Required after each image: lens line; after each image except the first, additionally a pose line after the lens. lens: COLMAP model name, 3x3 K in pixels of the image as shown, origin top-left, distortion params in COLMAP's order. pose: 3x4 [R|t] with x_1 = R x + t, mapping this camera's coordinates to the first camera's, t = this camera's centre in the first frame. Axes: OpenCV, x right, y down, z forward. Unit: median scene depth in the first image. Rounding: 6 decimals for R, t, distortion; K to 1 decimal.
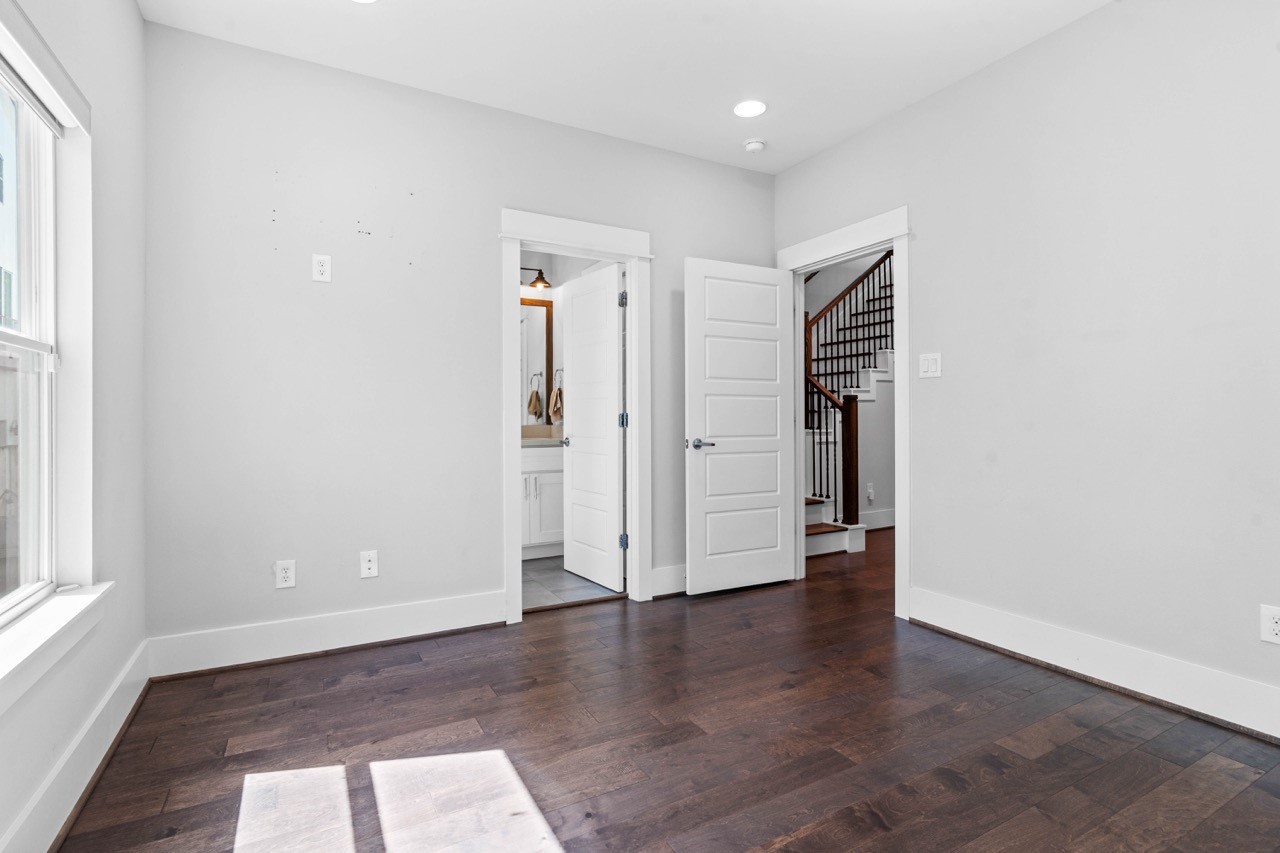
lens RADIAL K [[612.9, 0, 640.1], [0, 612.9, 421.6], [0, 0, 1]] dist [-0.015277, 0.000014]
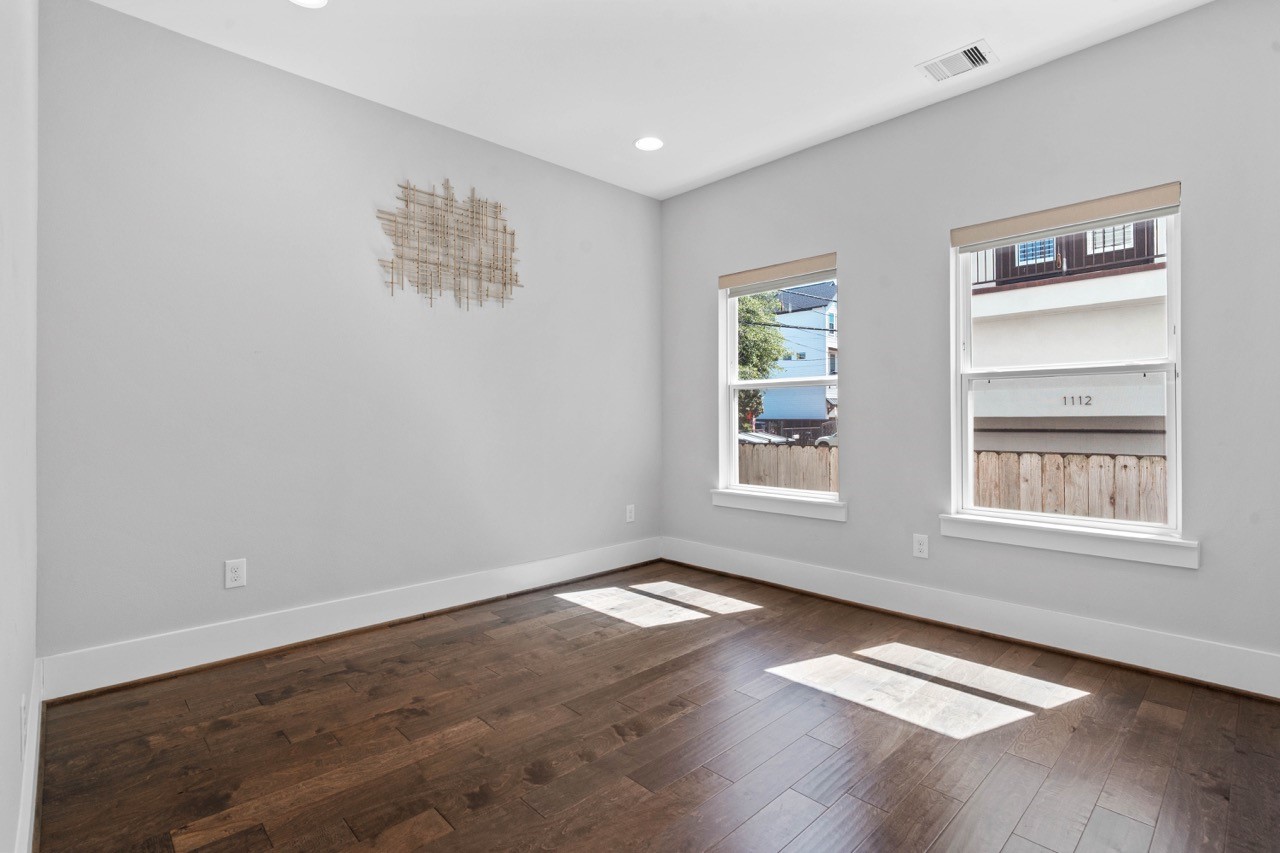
lens RADIAL K [[612.9, 0, 641.1], [0, 612.9, 421.0], [0, 0, 1]] dist [-0.015277, 0.000014]
pose [[-0.966485, 0.009889, -0.256534, 0.587635], [0.007576, 0.999921, 0.010006, -0.014295], [0.256612, 0.007727, -0.966484, 1.974239]]
